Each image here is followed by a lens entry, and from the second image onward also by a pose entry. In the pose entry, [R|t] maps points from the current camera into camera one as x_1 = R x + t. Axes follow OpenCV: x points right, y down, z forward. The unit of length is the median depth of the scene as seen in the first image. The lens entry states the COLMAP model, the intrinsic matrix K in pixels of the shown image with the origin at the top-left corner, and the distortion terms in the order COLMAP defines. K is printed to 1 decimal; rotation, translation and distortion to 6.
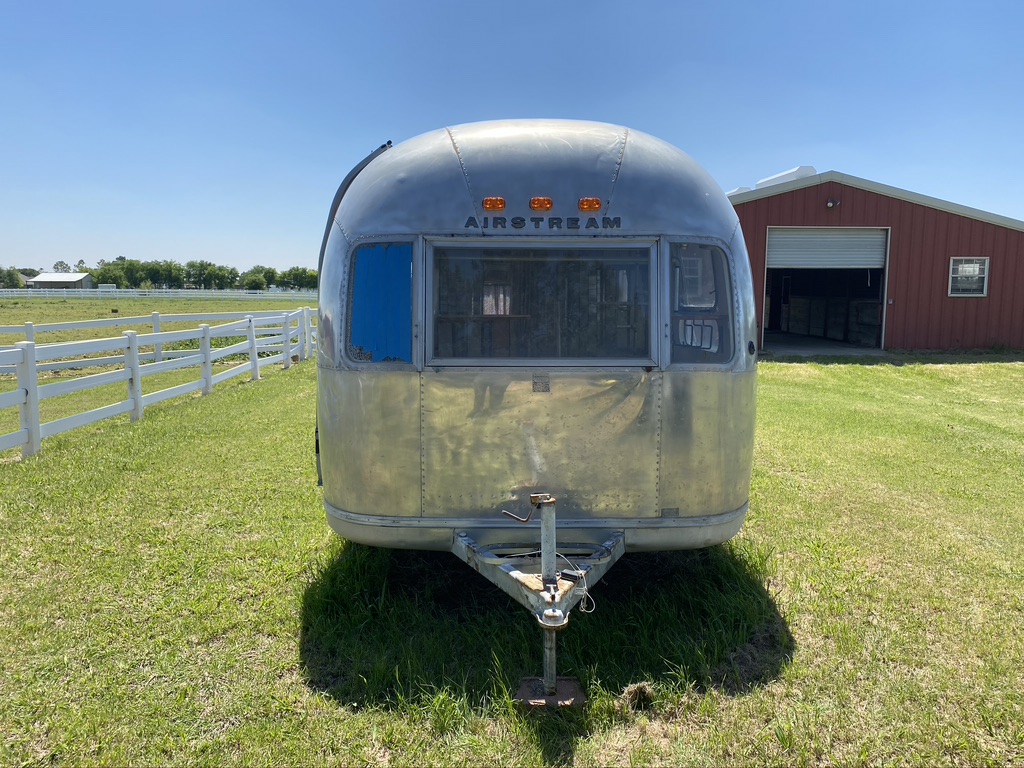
lens RADIAL K [[766.9, 0, 488.4], [0, 766.9, 382.8], [0, 0, 1]] dist [0.122437, 0.000085]
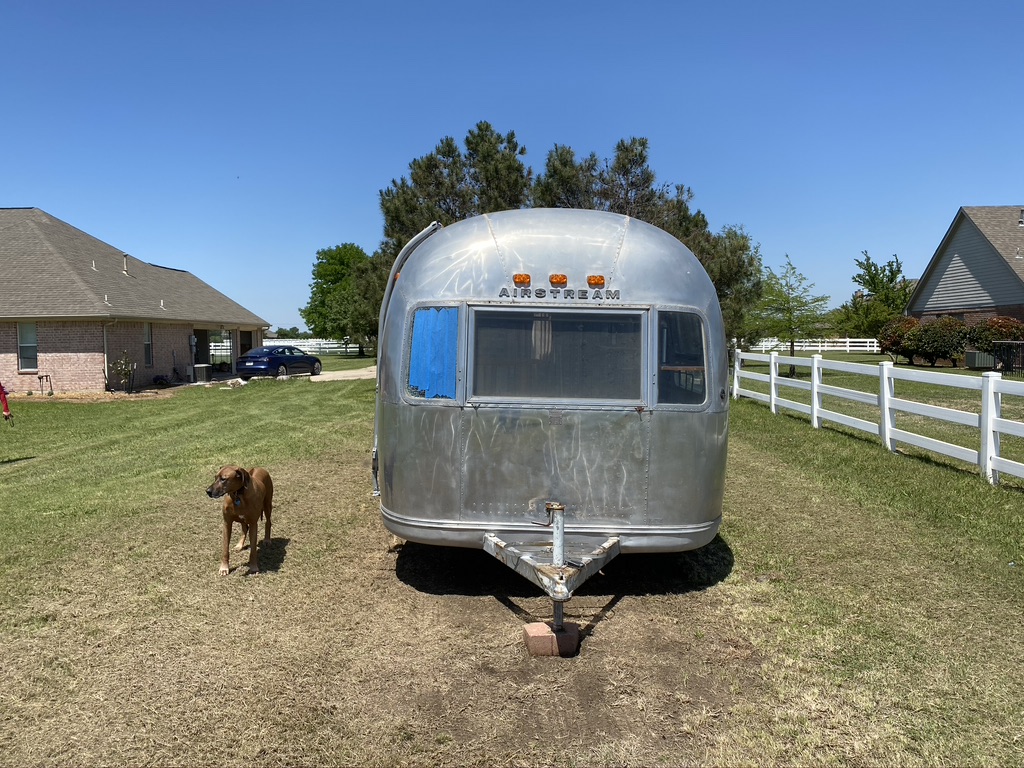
lens RADIAL K [[749.1, 0, 474.4], [0, 749.1, 388.9], [0, 0, 1]] dist [0.061108, -0.083389]
pose [[0.998664, 0.019630, -0.047811, -0.008252], [-0.021142, 0.999286, -0.031325, -0.006269], [0.047162, 0.032294, 0.998365, -0.254026]]
